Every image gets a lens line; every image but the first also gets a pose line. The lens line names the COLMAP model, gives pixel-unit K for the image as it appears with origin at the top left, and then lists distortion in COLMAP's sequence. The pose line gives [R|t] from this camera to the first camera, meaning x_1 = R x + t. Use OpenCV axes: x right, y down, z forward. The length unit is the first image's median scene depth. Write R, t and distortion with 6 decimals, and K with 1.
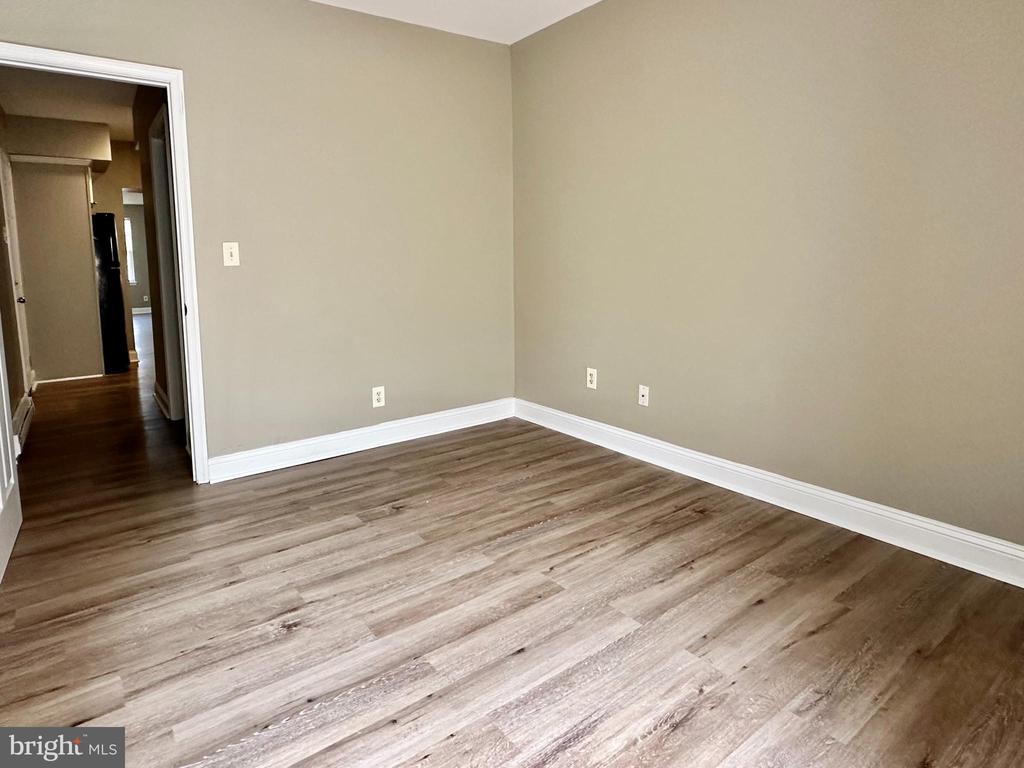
lens RADIAL K [[547.5, 0, 511.4], [0, 547.5, 384.9], [0, 0, 1]] dist [-0.015342, -0.000015]
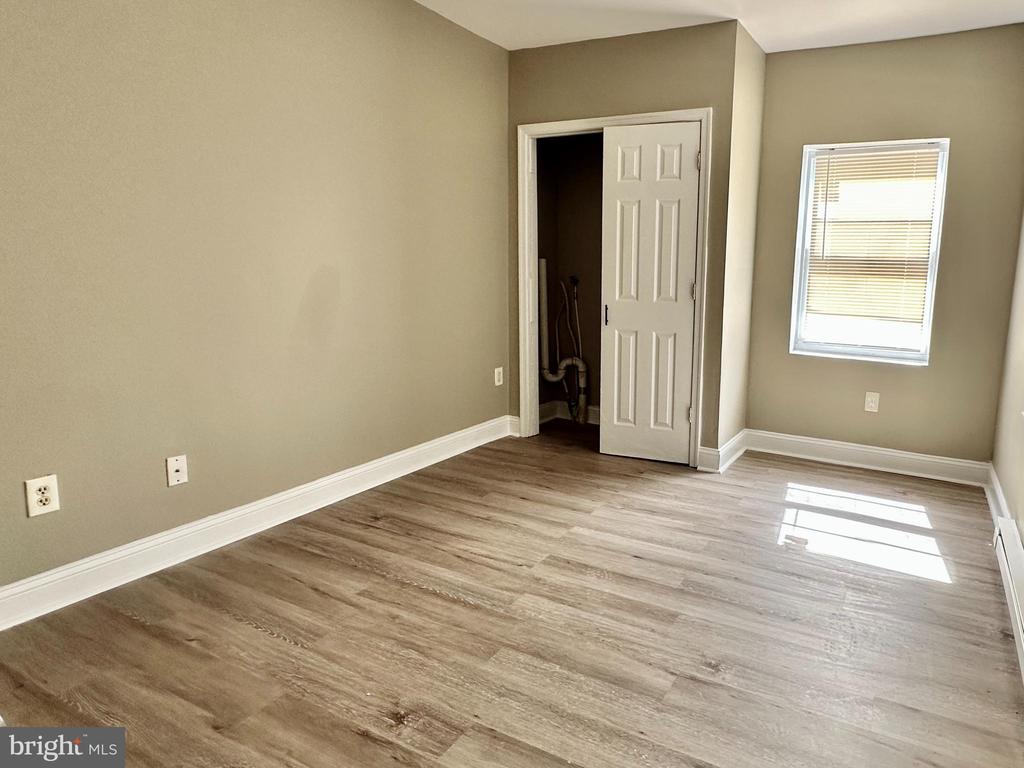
lens RADIAL K [[733.7, 0, 512.8], [0, 733.7, 383.4], [0, 0, 1]] dist [0.005059, 0.002064]
pose [[-0.371422, -0.152729, 0.915816, -1.130371], [0.194002, 0.951838, 0.237417, -0.335642], [-0.907970, 0.265852, -0.323904, 1.311094]]
